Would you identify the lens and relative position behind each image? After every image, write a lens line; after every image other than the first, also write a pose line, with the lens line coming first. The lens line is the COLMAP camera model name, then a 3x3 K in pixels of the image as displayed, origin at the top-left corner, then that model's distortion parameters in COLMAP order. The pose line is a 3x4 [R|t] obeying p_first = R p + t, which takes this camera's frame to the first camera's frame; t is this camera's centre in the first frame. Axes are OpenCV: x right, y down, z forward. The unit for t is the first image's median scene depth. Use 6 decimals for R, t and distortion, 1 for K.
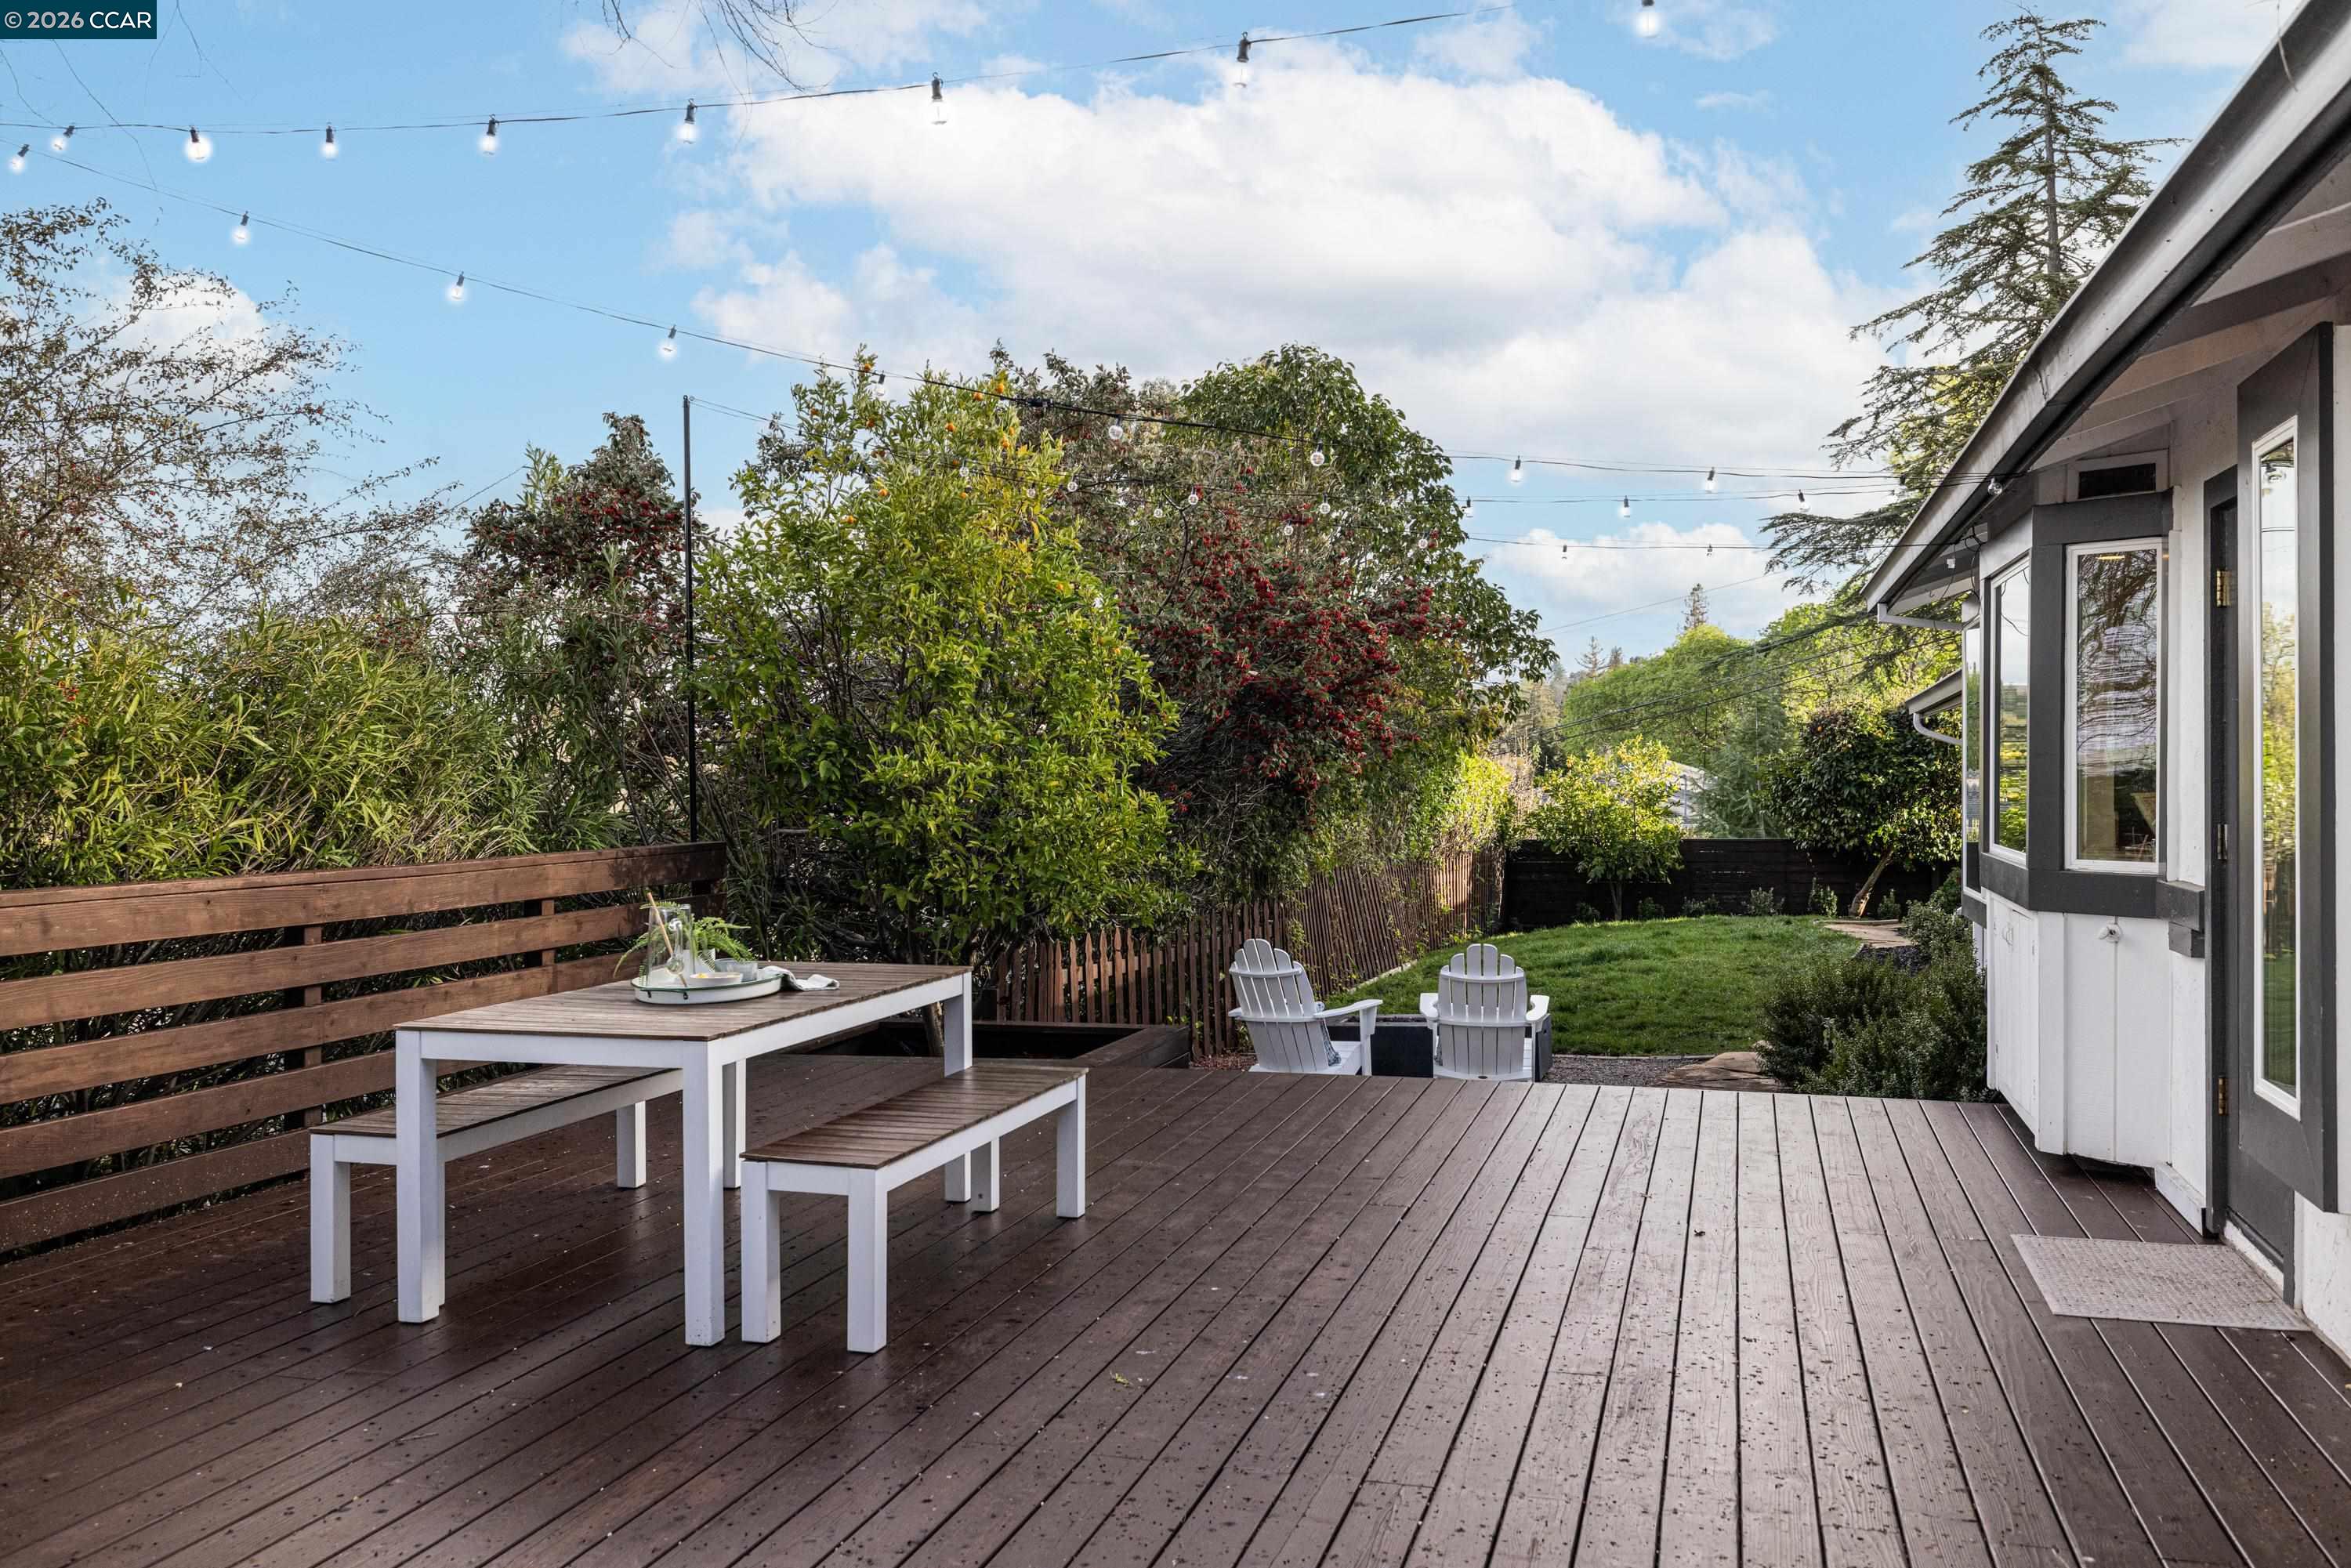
lens RADIAL K [[1995.3, 0, 1171.1], [0, 1995.3, 791.5], [0, 0, 1]] dist [0.007677, 0.000479]
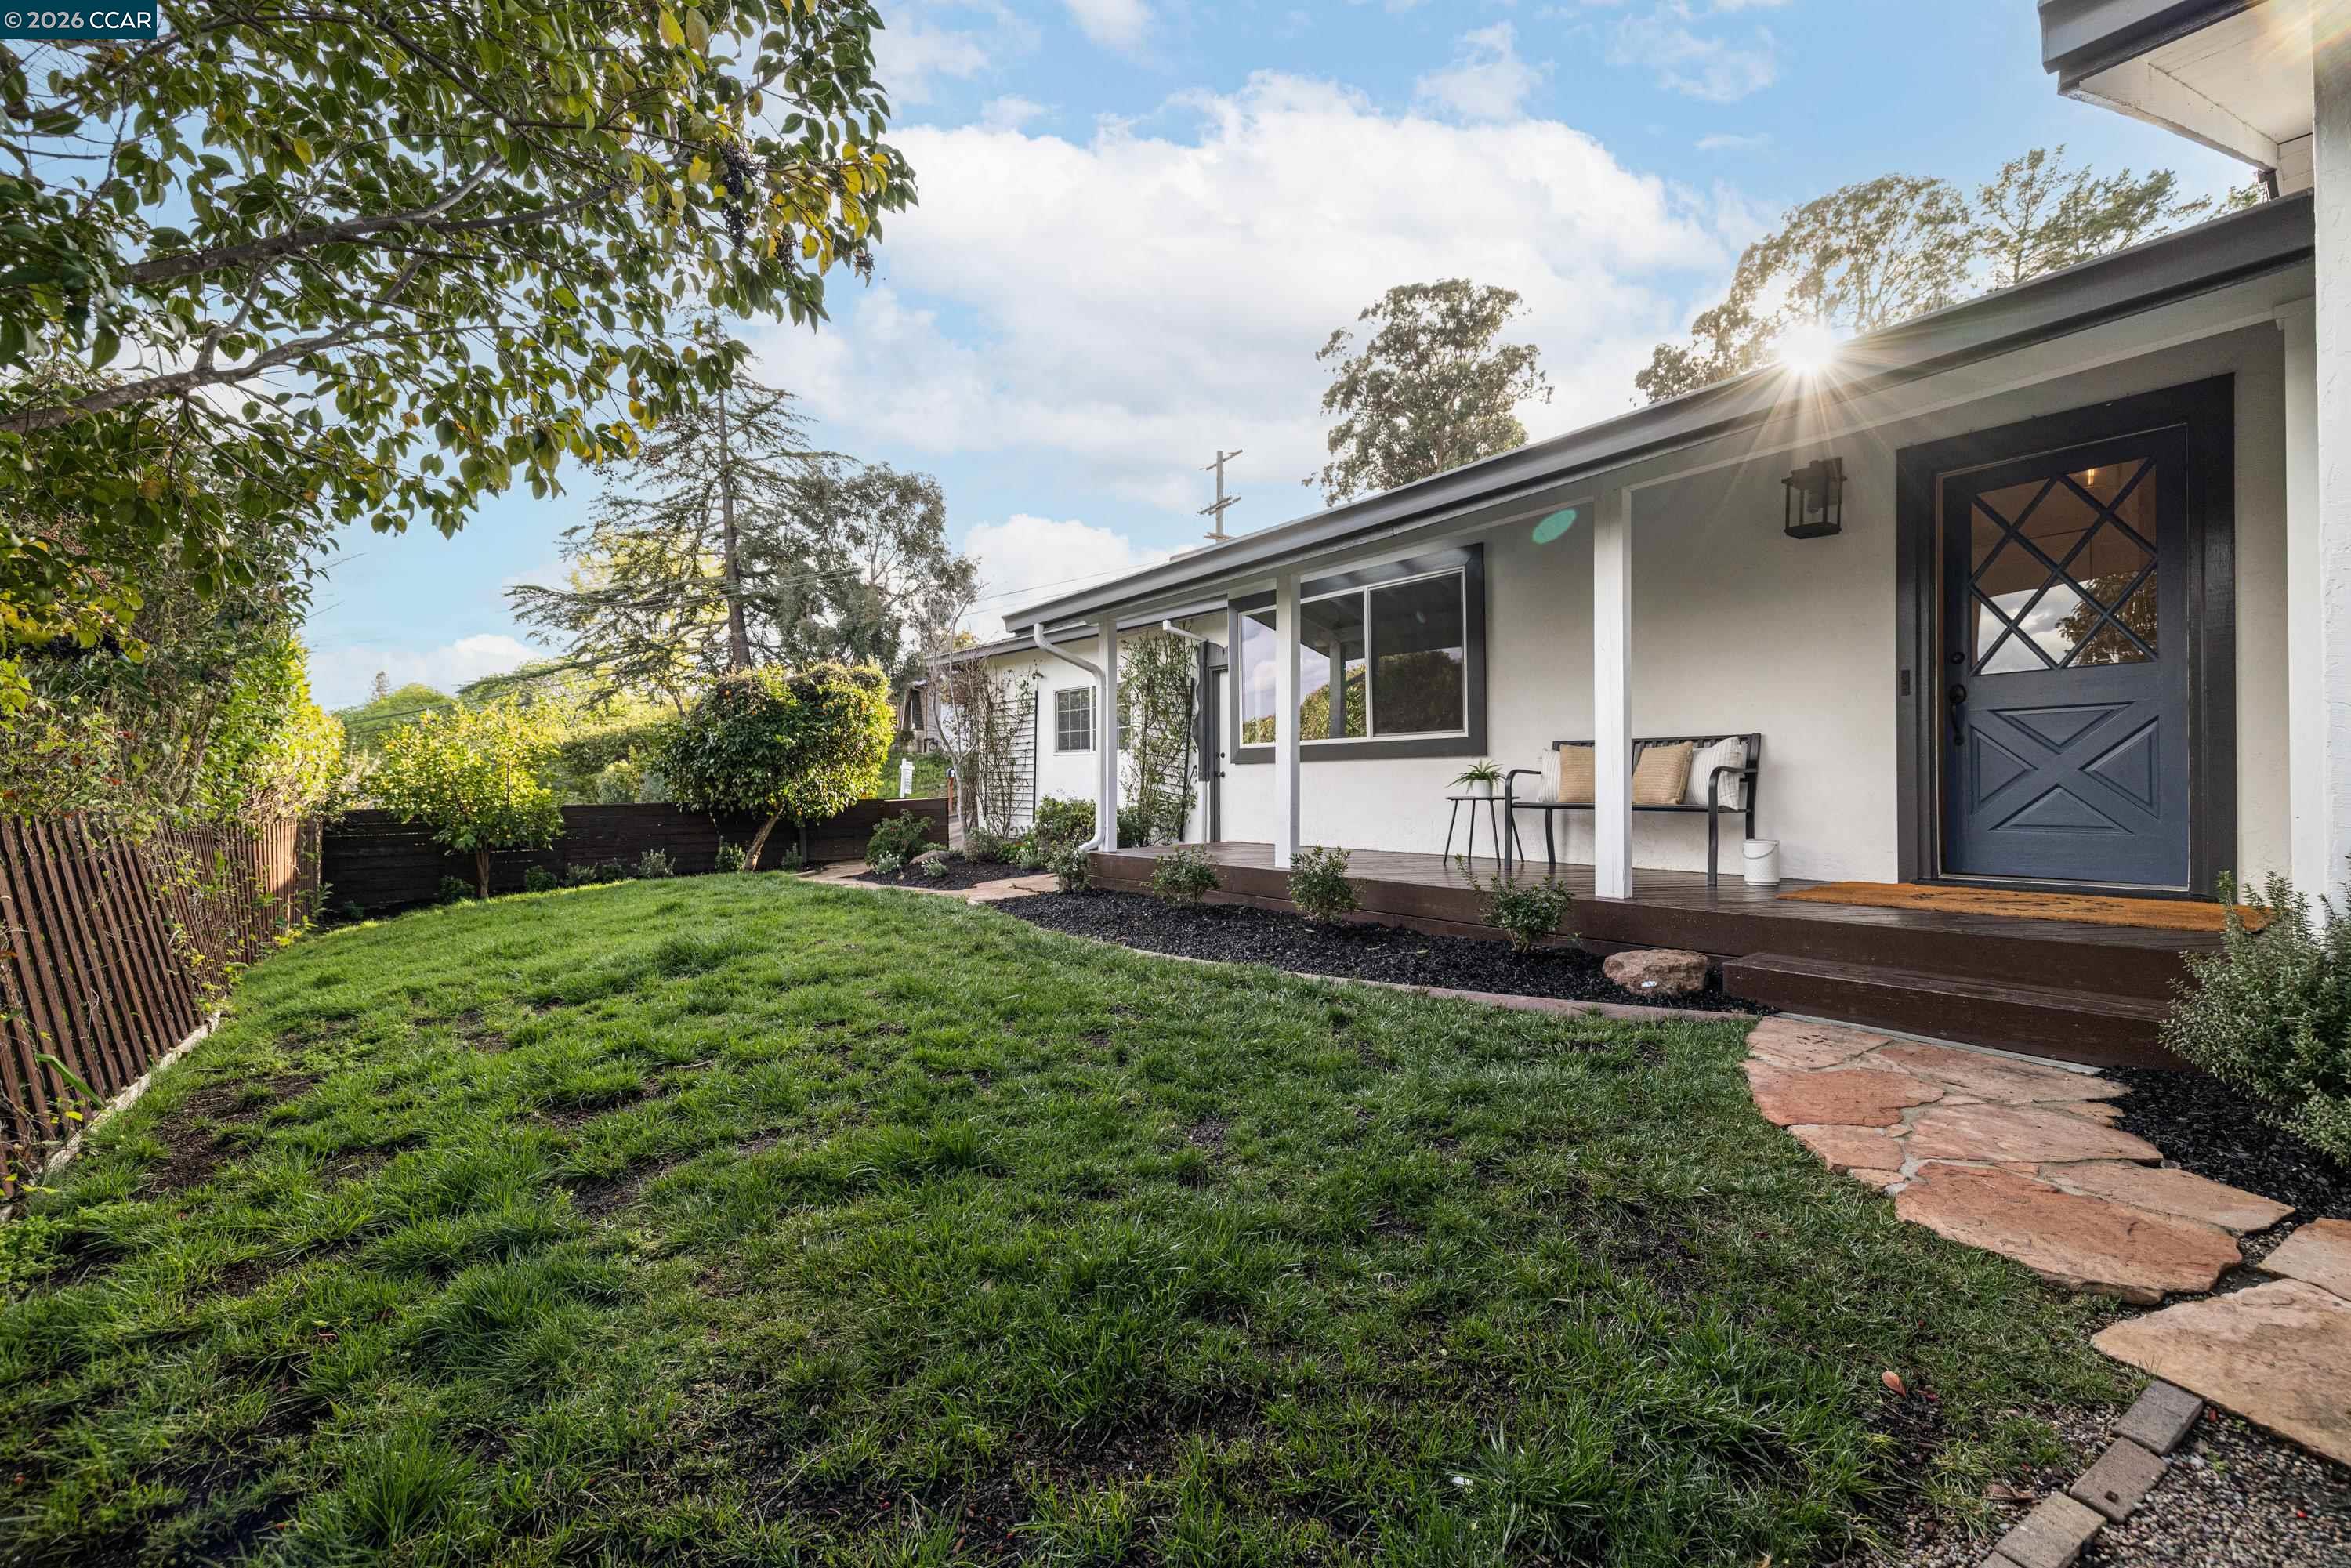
lens RADIAL K [[982.4, 0, 1170.6], [0, 982.4, 788.2], [0, 0, 1]] dist [0.000599, 0.000201]
pose [[0.587209, -0.000355, 0.809435, 0.023452], [0.013825, 0.999858, -0.009592, 0.014035], [-0.809317, 0.016823, 0.587131, 0.268743]]
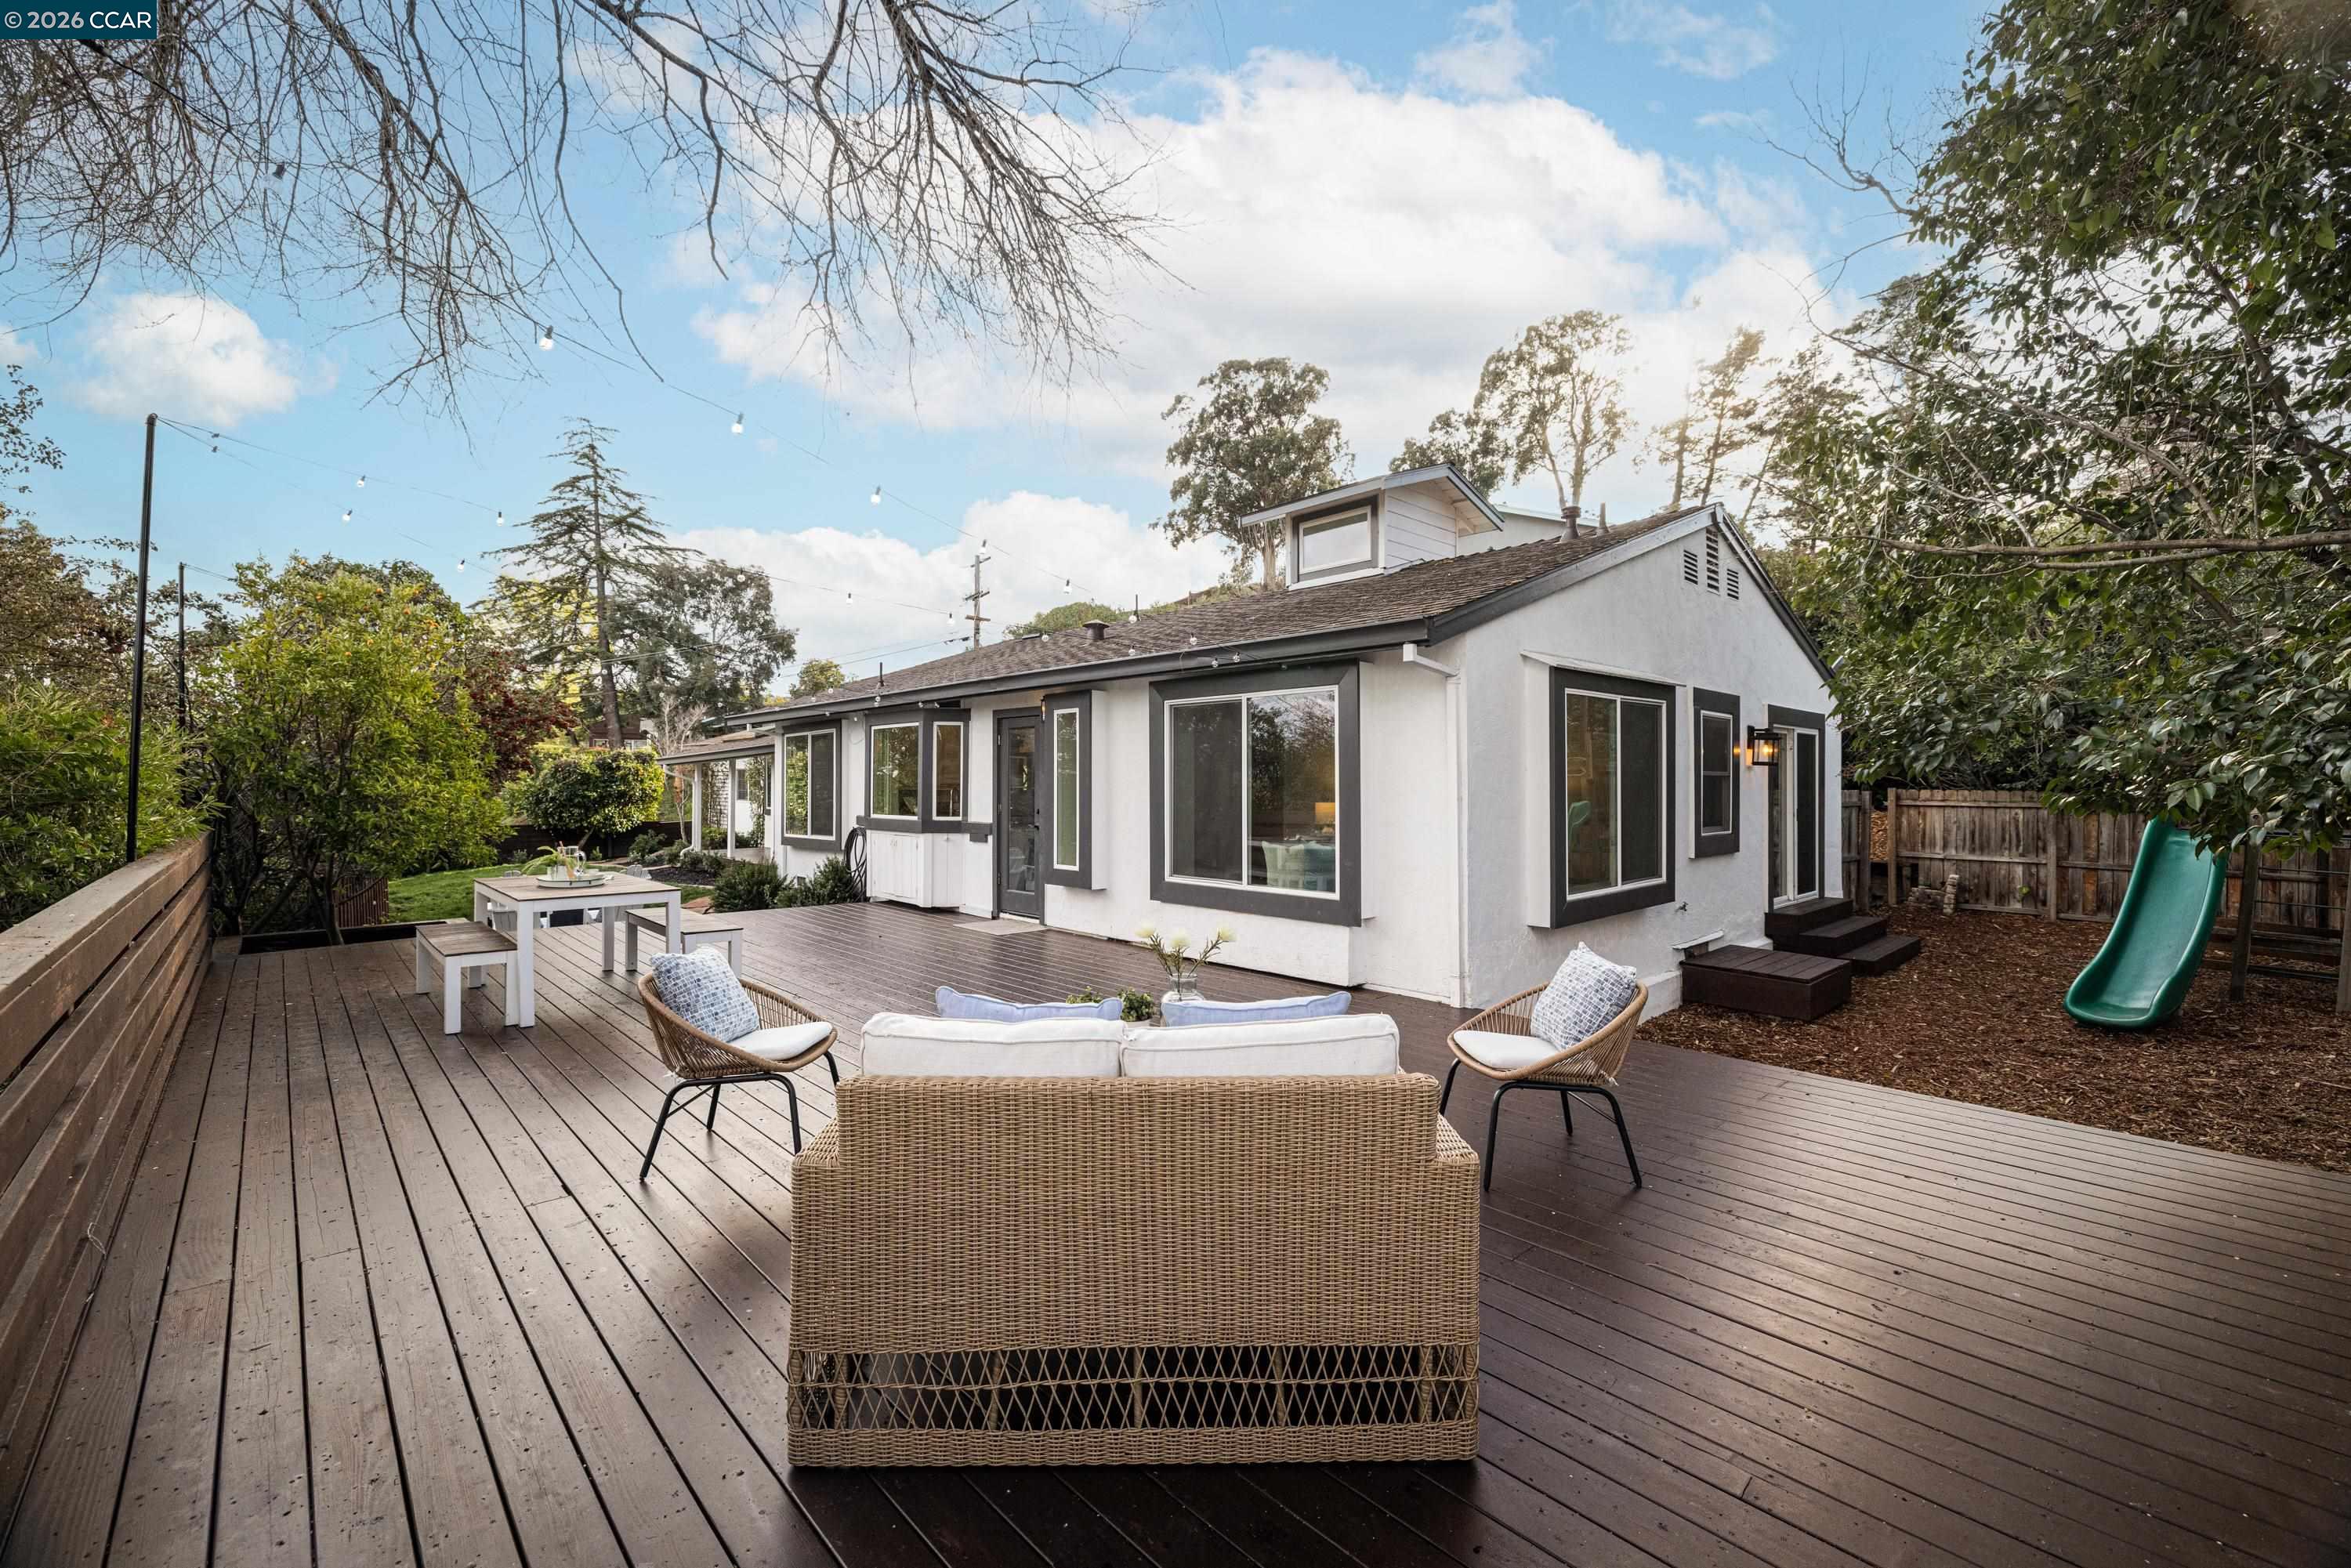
lens RADIAL K [[982.4, 0, 1174.7], [0, 982.4, 786.3], [0, 0, 1]] dist [0.000599, 0.000201]
pose [[0.526841, 0.003338, 0.849957, -0.101249], [0.008964, 0.999915, -0.009483, 0.000299], [-0.849917, 0.012616, 0.526766, -0.027589]]
